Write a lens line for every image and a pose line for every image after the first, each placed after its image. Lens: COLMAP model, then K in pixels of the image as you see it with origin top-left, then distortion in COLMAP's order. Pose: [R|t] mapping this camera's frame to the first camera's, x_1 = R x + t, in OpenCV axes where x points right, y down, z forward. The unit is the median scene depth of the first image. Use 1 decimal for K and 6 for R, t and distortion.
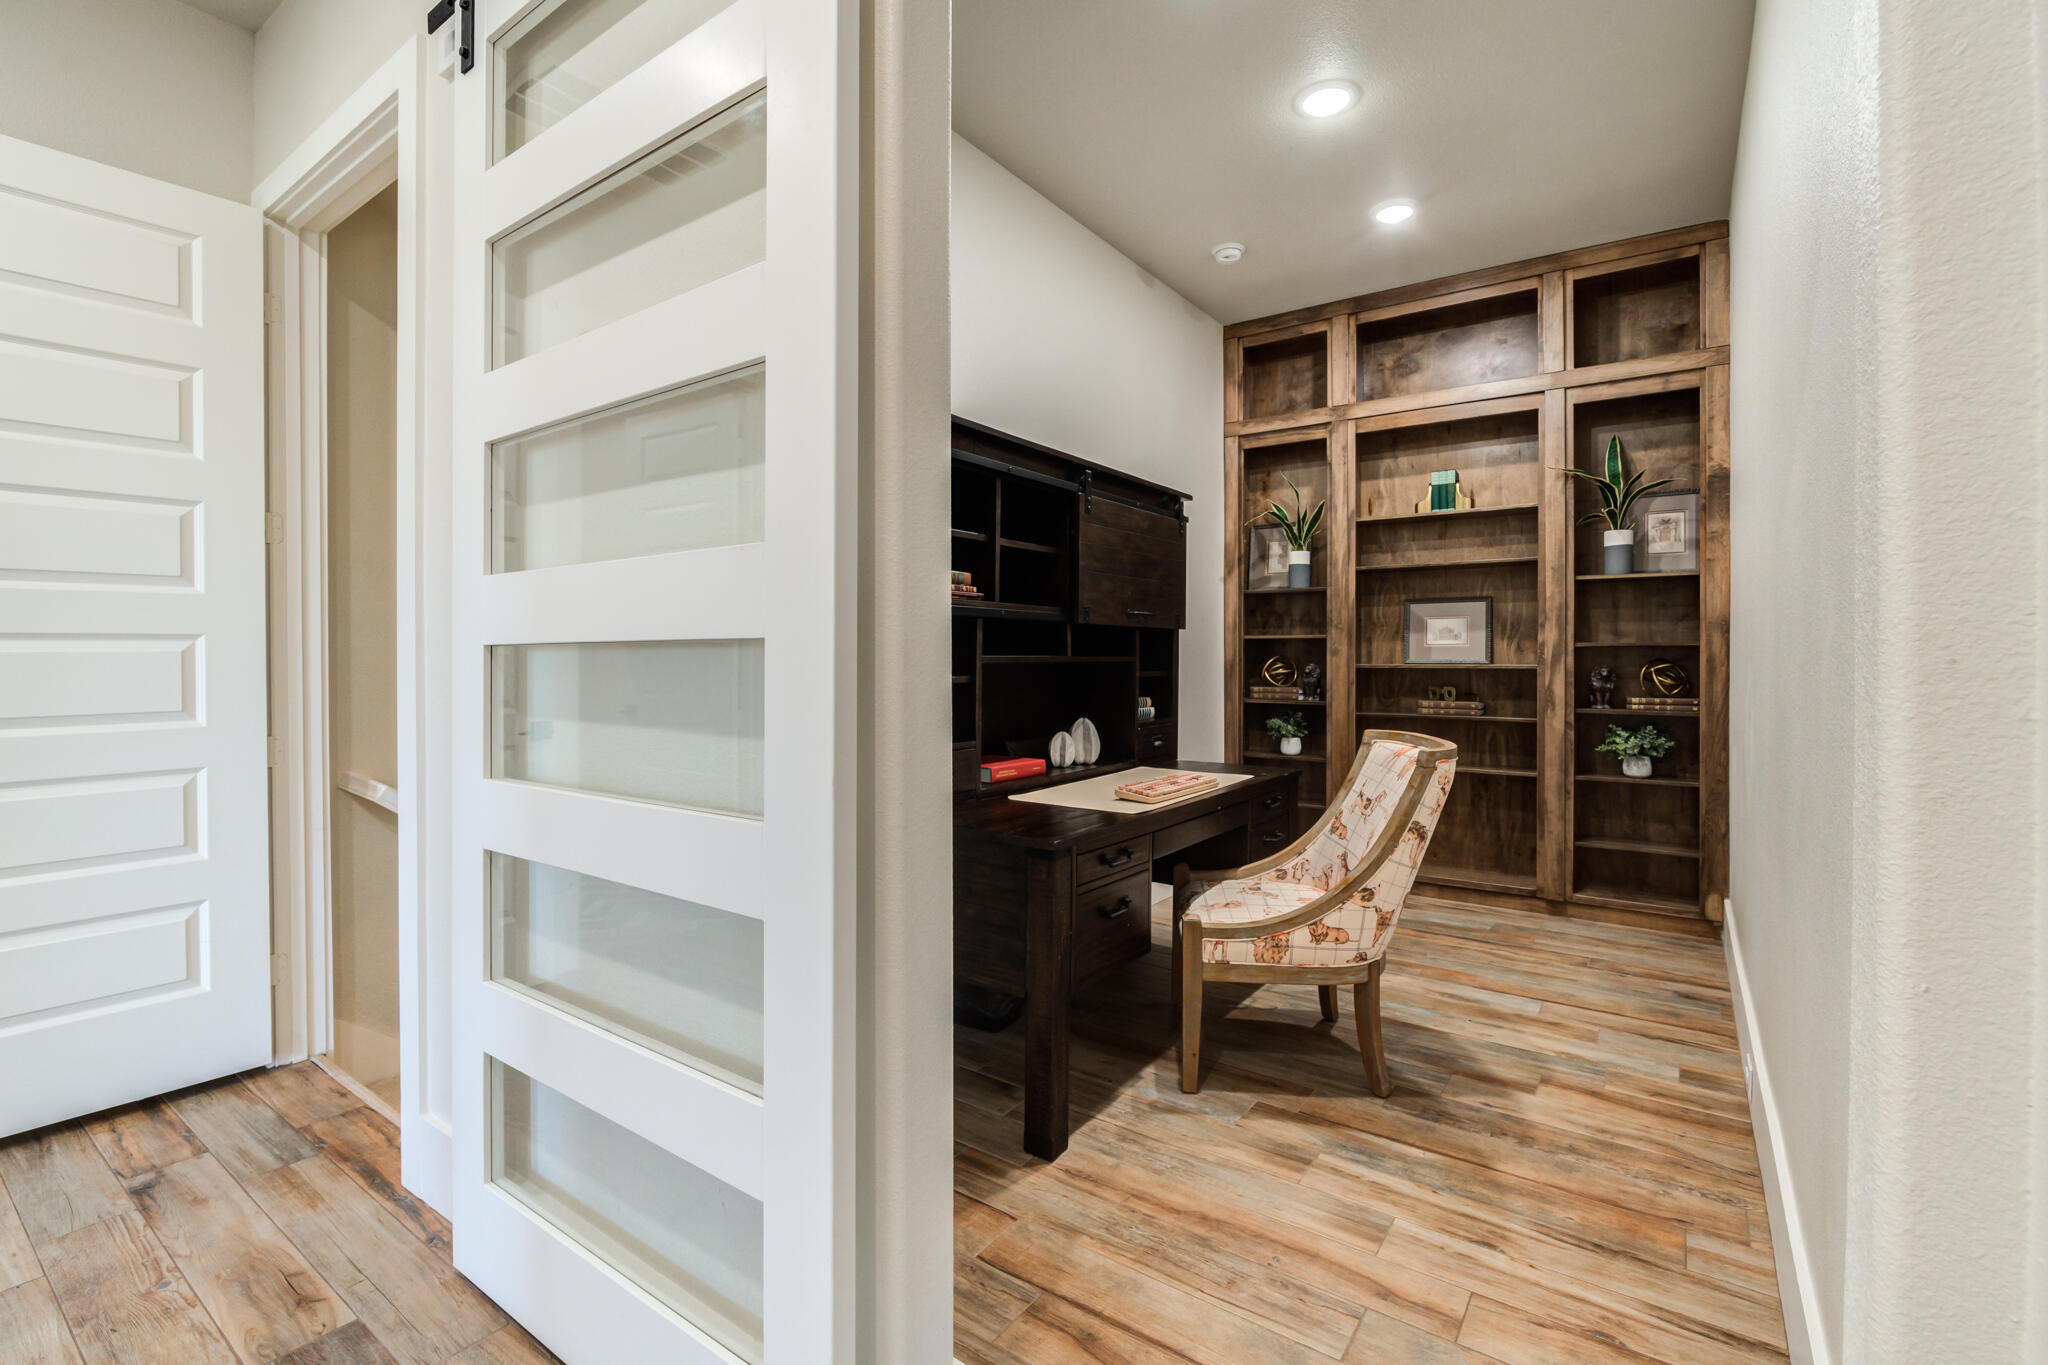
lens RADIAL K [[887.5, 0, 1079.7], [0, 887.5, 657.7], [0, 0, 1]] dist [-0.002737, -0.001802]
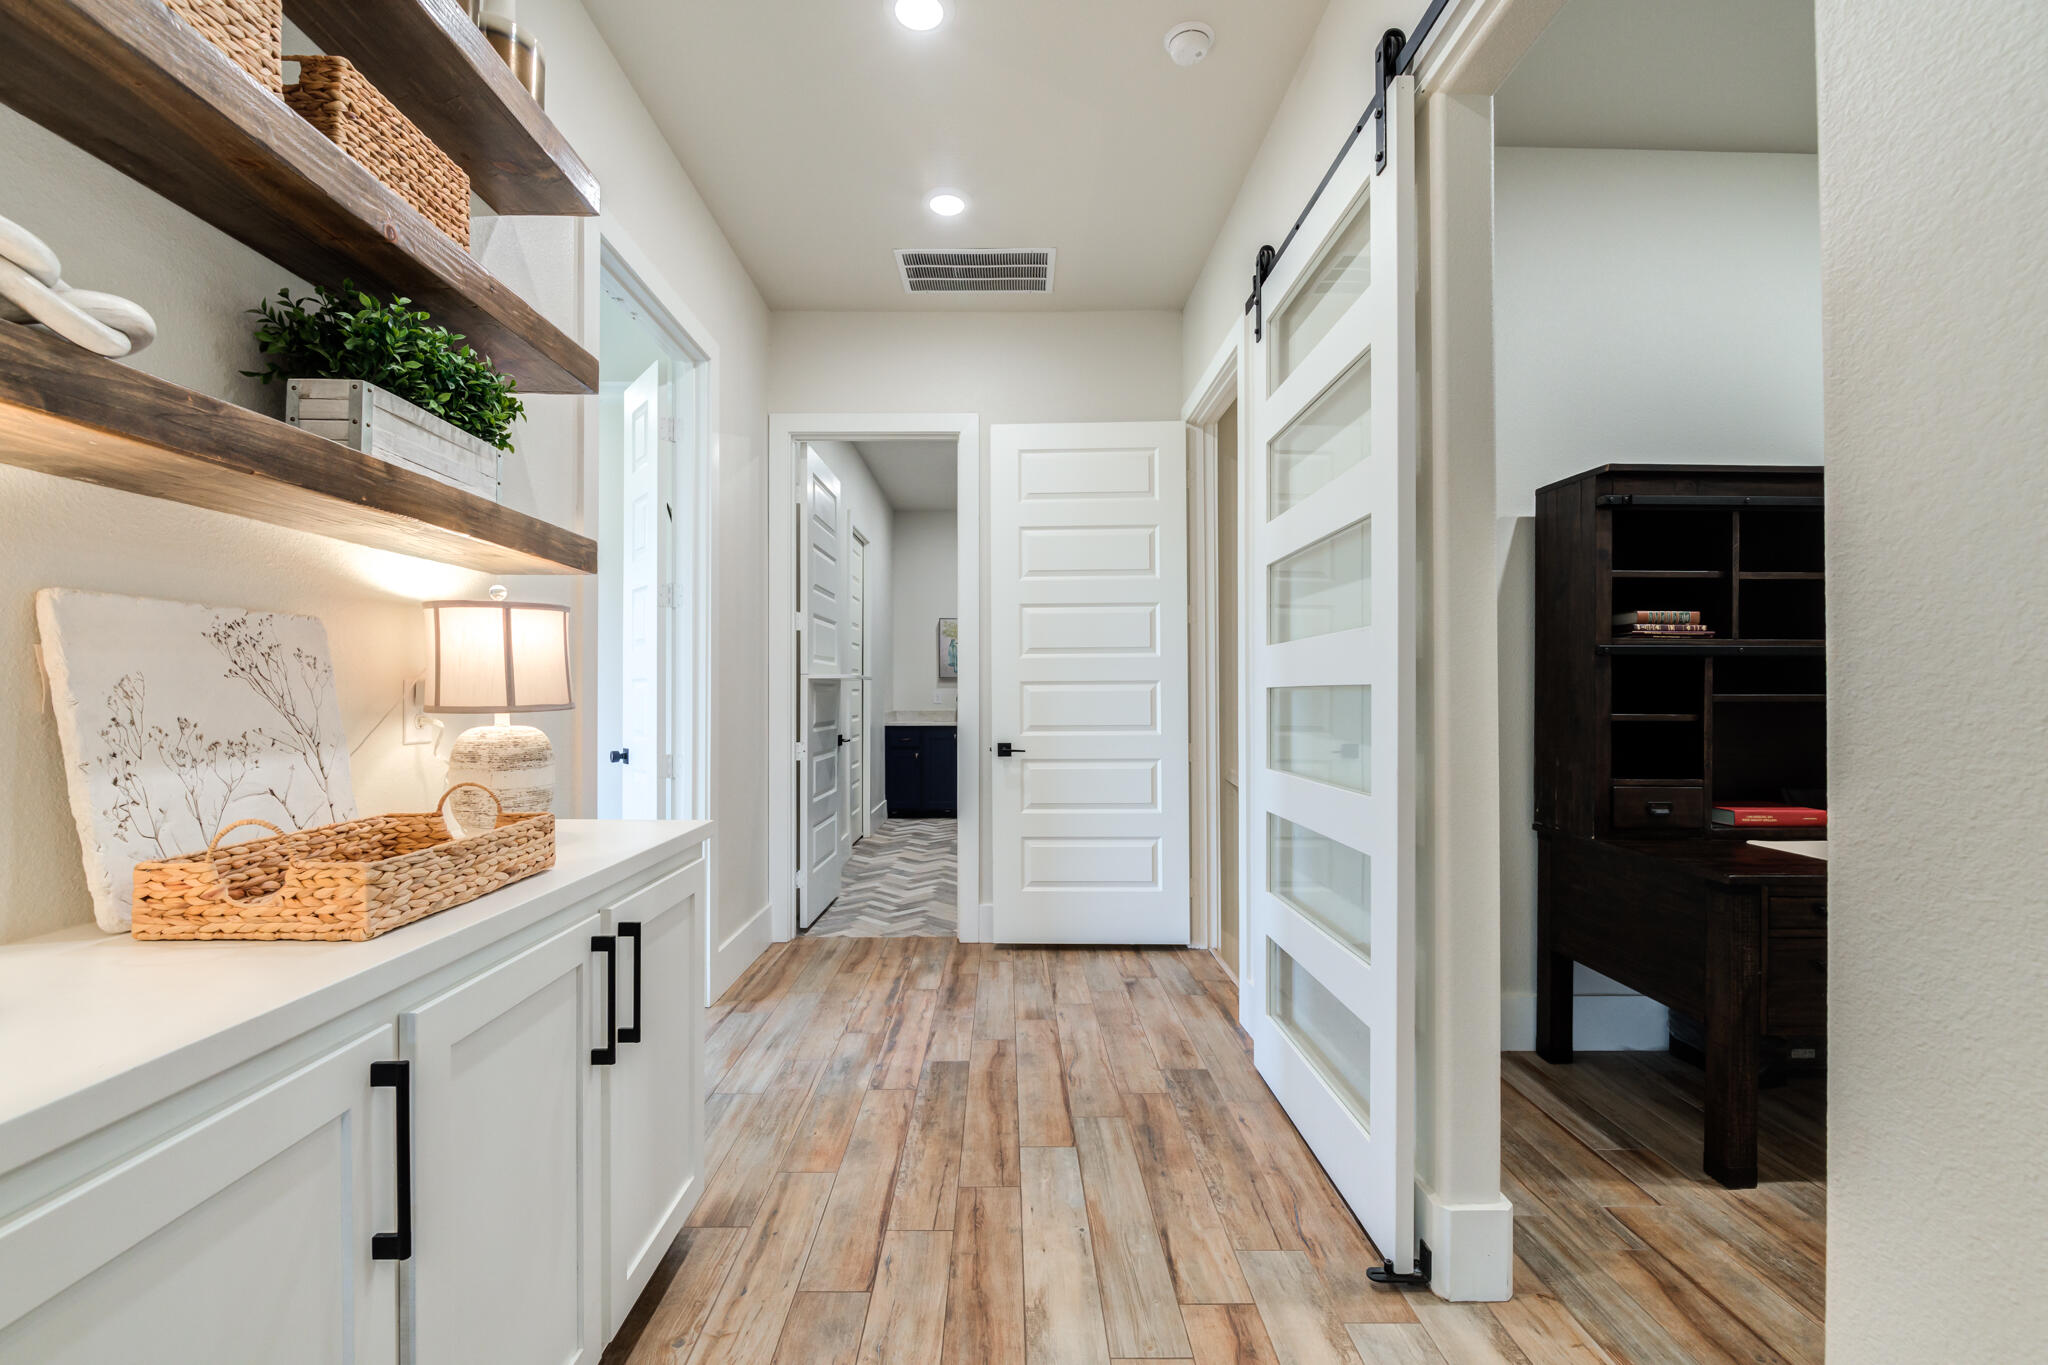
lens RADIAL K [[887.5, 0, 1020.6], [0, 887.5, 682.3], [0, 0, 1]] dist [-0.002737, -0.001802]
pose [[0.570468, -0.009355, -0.821266, 0.363932], [-0.001441, 0.999922, -0.012391, -0.002797], [0.821318, 0.008252, 0.570410, -0.273434]]
